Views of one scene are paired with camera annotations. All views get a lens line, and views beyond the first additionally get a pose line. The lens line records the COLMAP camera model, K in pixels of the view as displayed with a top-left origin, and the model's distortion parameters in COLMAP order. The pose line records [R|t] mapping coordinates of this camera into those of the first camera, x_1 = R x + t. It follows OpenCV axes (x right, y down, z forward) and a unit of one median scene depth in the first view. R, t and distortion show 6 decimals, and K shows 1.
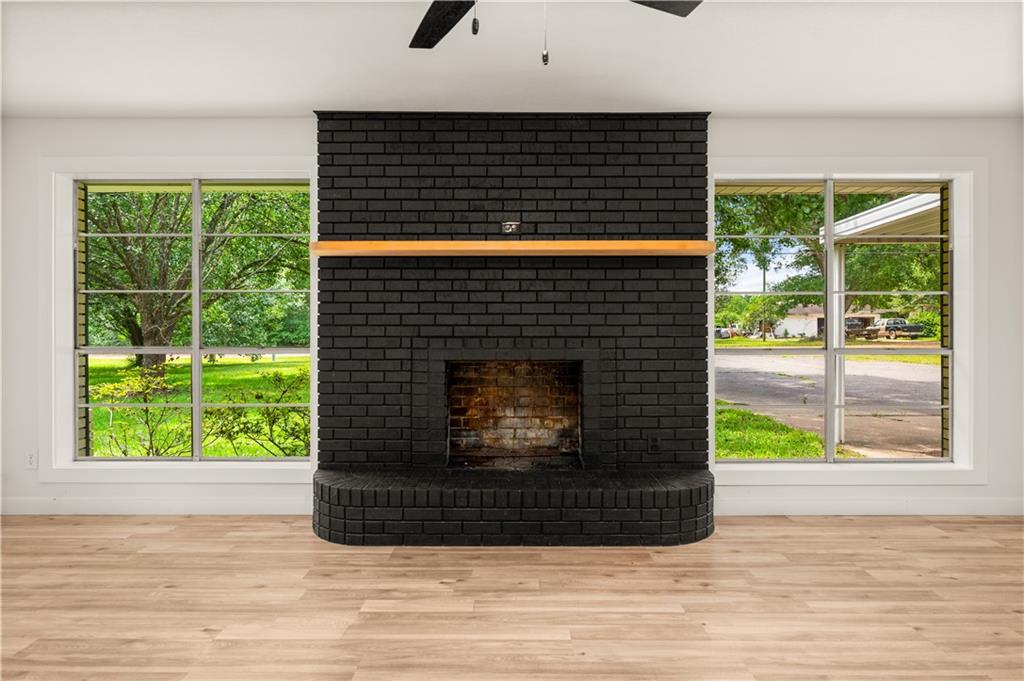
lens RADIAL K [[545.2, 0, 516.9], [0, 545.2, 328.2], [0, 0, 1]] dist [-0.002573, 0.000223]
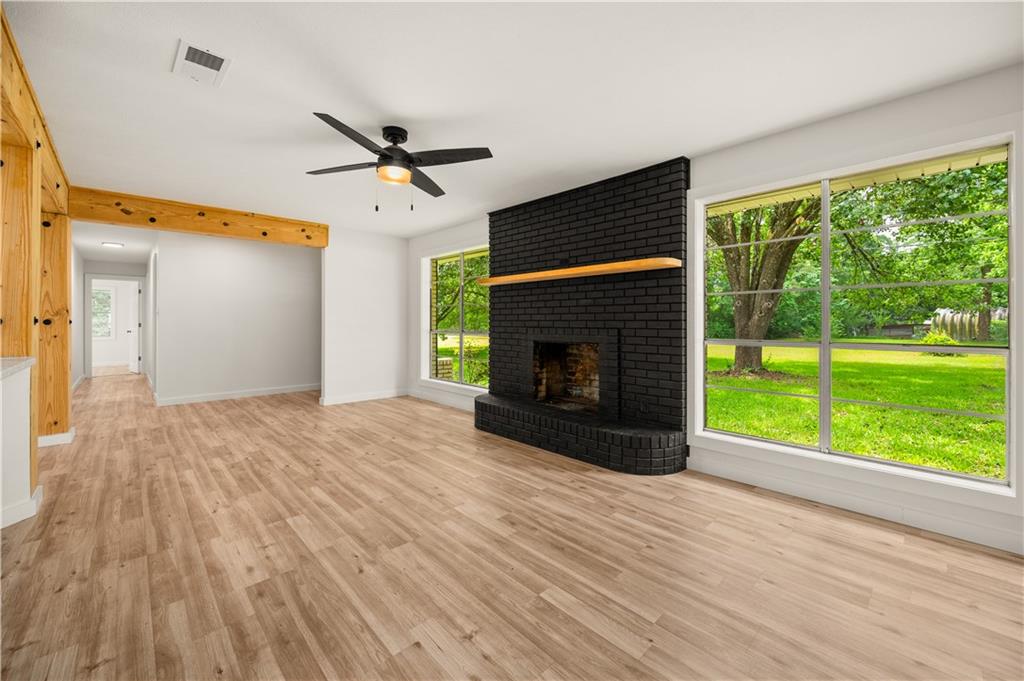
lens RADIAL K [[408.0, 0, 517.2], [0, 408.0, 321.8], [0, 0, 1]] dist [-0.003517, 0.000120]
pose [[0.695128, 0.001090, -0.718885, 0.775911], [-0.003808, 0.999990, -0.002166, 0.001641], [0.718876, 0.004243, 0.695126, 0.043170]]
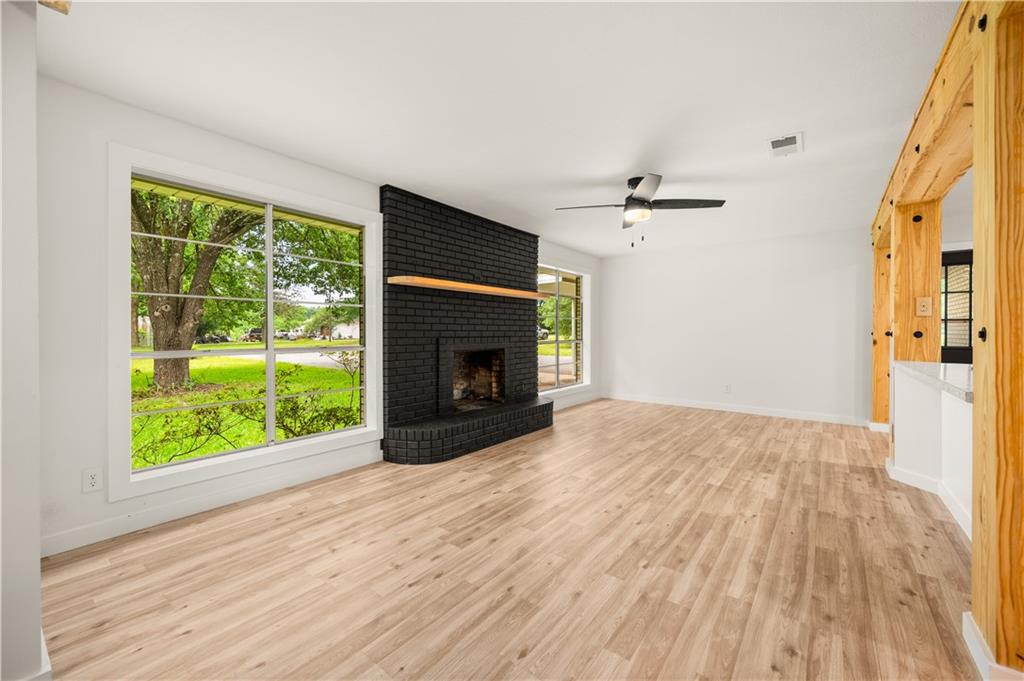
lens RADIAL K [[407.9, 0, 518.5], [0, 407.9, 331.7], [0, 0, 1]] dist [-0.000645, 0.000003]
pose [[0.603438, 0.002230, 0.797407, -1.028528], [-0.001203, 0.999997, -0.001887, 0.000735], [-0.797409, 0.000179, 0.603439, 0.054073]]
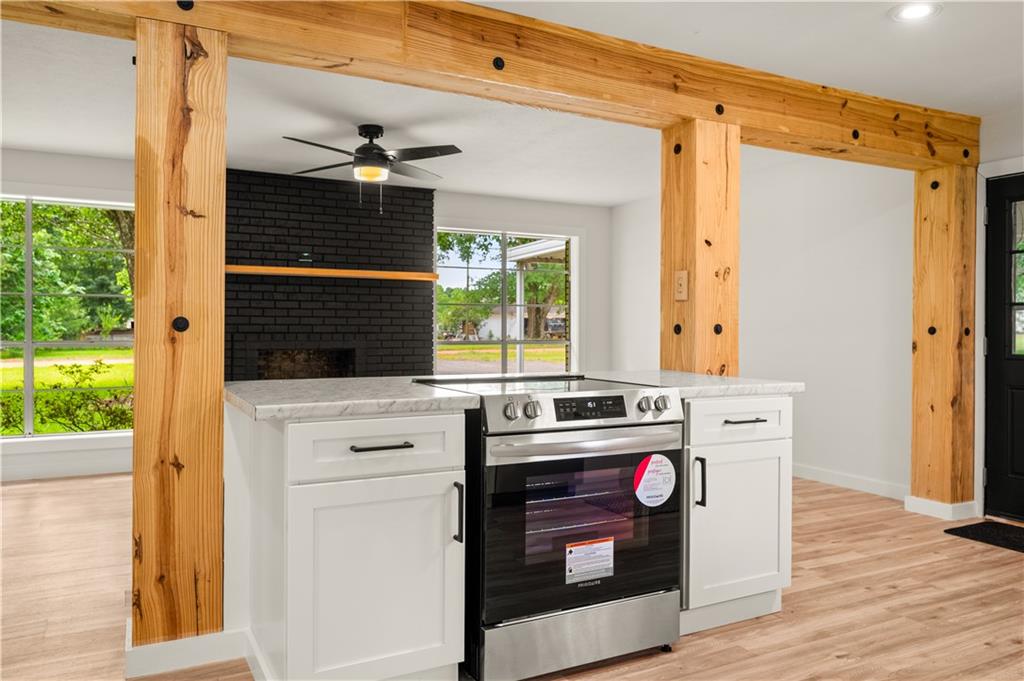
lens RADIAL K [[744.8, 0, 514.7], [0, 744.8, 336.6], [0, 0, 1]] dist [0.003084, 0.000716]
pose [[0.882695, -0.000734, 0.469947, -0.446372], [-0.004047, 0.999950, 0.009164, 0.005668], [-0.469930, -0.009991, 0.882647, -0.988632]]
